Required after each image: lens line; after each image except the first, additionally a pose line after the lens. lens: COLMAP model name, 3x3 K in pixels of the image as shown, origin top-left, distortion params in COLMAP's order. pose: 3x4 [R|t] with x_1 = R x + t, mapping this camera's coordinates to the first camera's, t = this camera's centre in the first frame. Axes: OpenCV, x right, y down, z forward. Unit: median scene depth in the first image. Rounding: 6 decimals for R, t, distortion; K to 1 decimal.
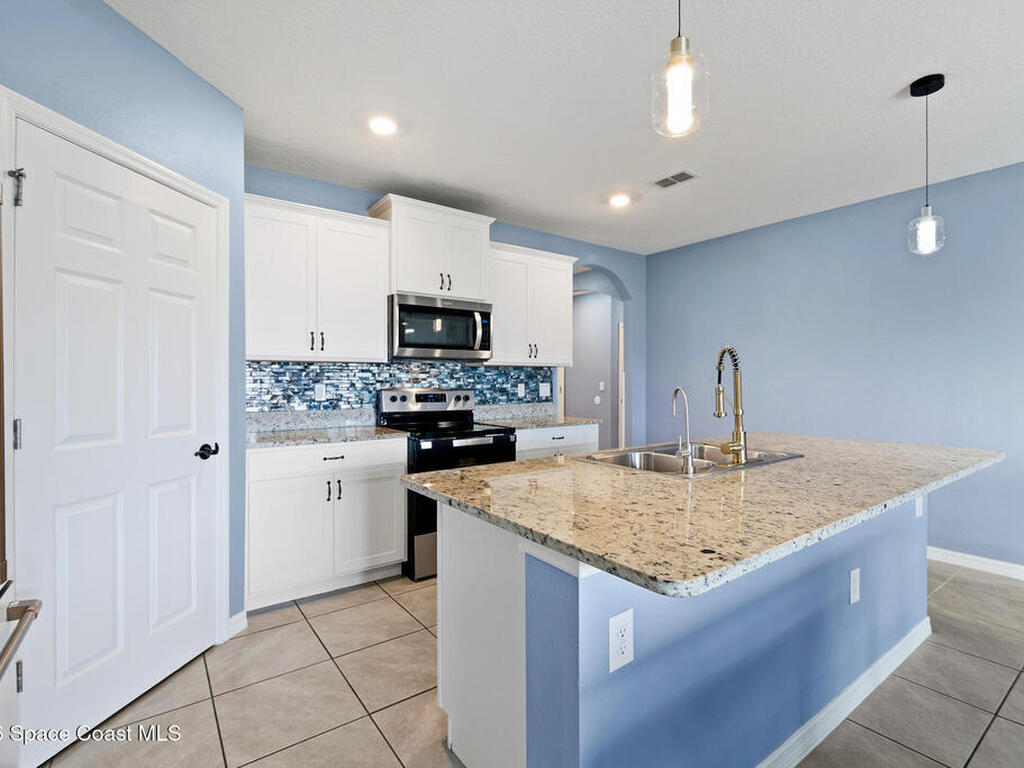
lens RADIAL K [[493.0, 0, 517.2], [0, 493.0, 381.5], [0, 0, 1]] dist [0.002627, 0.000368]
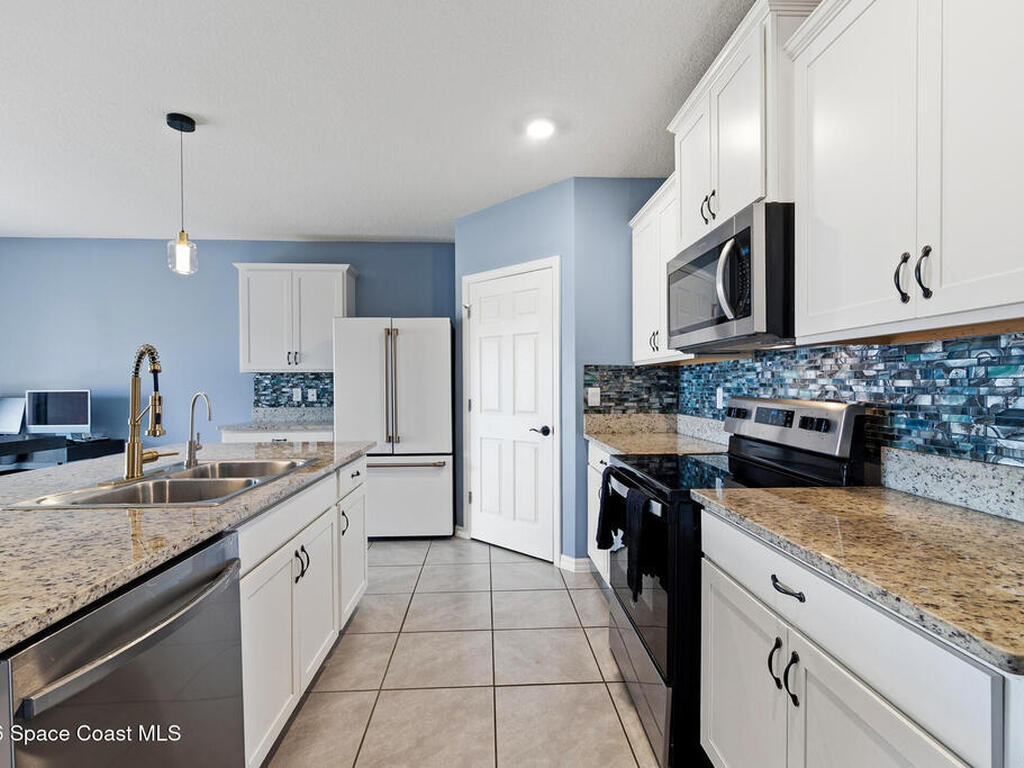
lens RADIAL K [[493.0, 0, 517.2], [0, 493.0, 381.5], [0, 0, 1]] dist [0.002627, 0.000368]
pose [[-0.554825, -0.001214, -0.831966, 0.420953], [0.003815, 0.999985, -0.004004, -0.003259], [0.831958, -0.005396, -0.554812, 1.078044]]
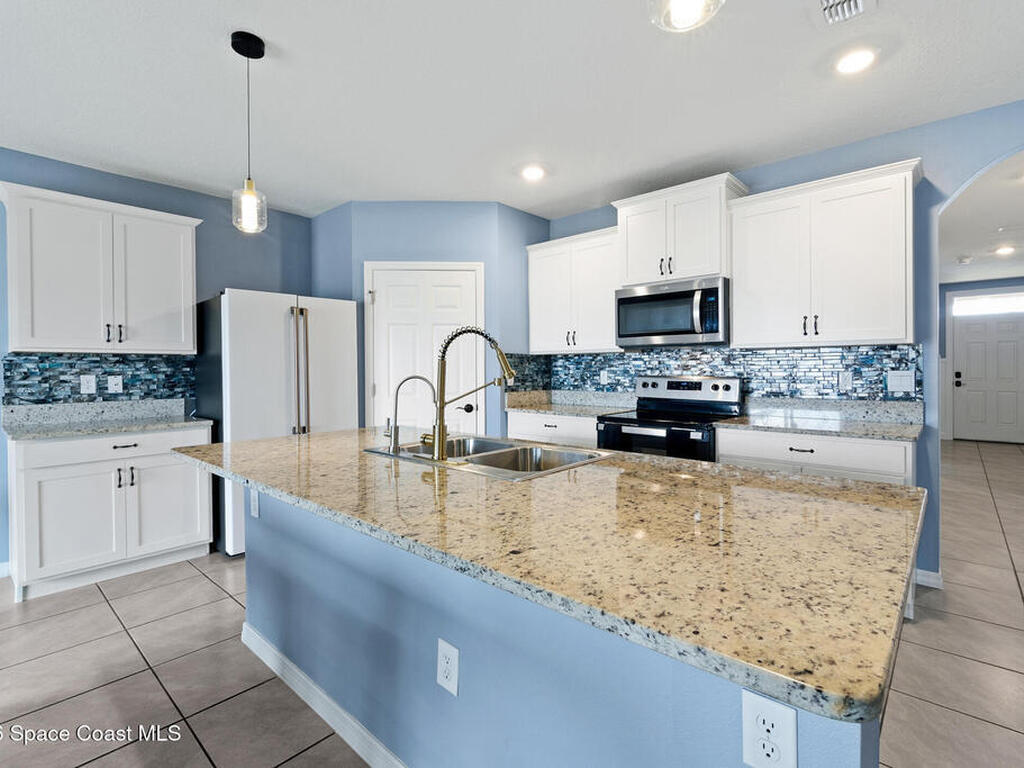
lens RADIAL K [[493.0, 0, 517.2], [0, 493.0, 381.5], [0, 0, 1]] dist [0.002627, 0.000368]
pose [[0.198249, 0.026642, -0.979790, 0.718094], [0.004491, 0.999595, 0.028089, -0.003539], [0.980141, -0.009969, 0.198049, 0.494025]]
